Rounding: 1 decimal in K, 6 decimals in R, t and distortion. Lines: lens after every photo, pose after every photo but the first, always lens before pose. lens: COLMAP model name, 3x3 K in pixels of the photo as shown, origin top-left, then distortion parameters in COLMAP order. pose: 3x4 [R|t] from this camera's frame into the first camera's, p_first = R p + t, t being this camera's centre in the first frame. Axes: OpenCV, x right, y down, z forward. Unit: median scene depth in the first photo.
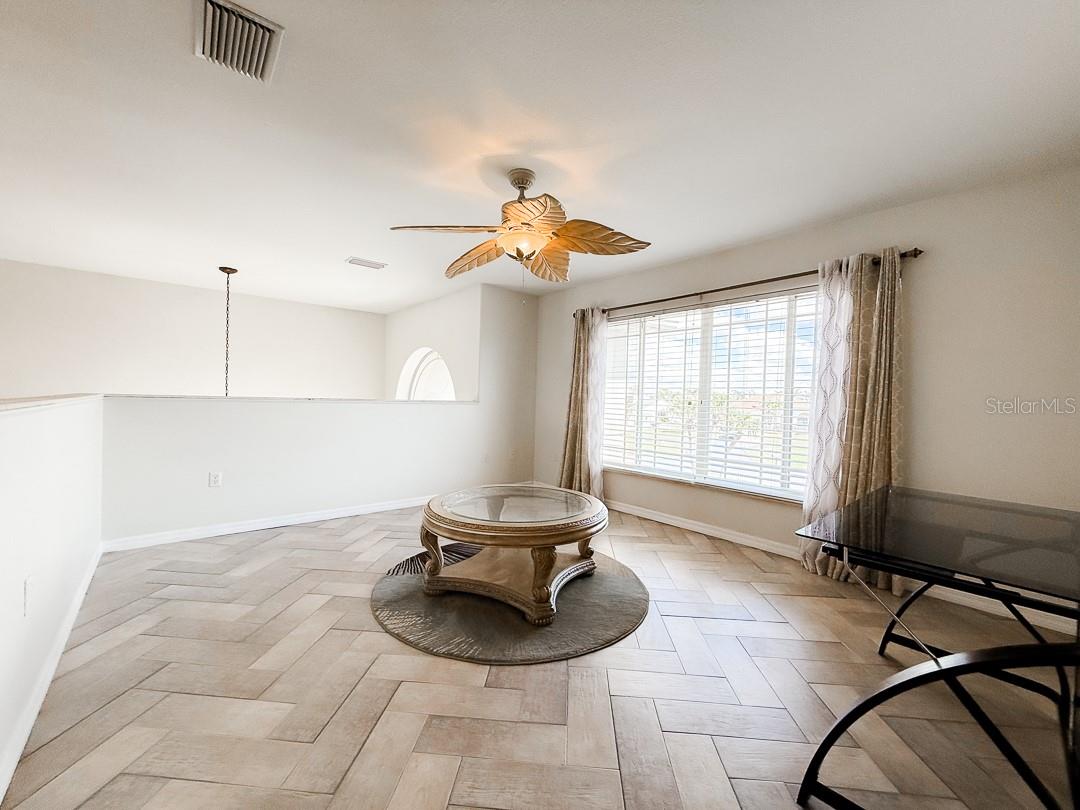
lens RADIAL K [[428.9, 0, 541.7], [0, 428.9, 401.2], [0, 0, 1]] dist [0.000865, 0.000405]
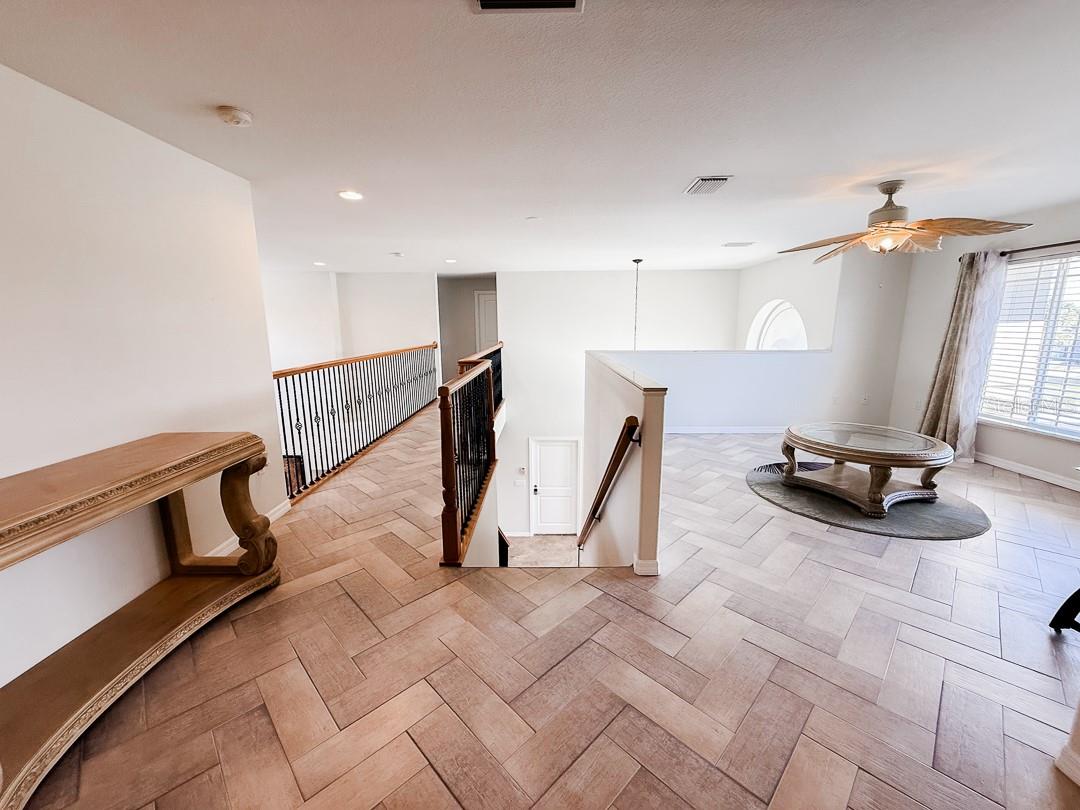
lens RADIAL K [[428.9, 0, 540.3], [0, 428.9, 404.8], [0, 0, 1]] dist [0.000865, 0.000405]
pose [[0.746353, 0.088950, -0.659579, 0.064147], [0.020848, 0.987418, 0.156753, -0.087414], [0.665224, -0.130744, 0.735108, -0.609156]]
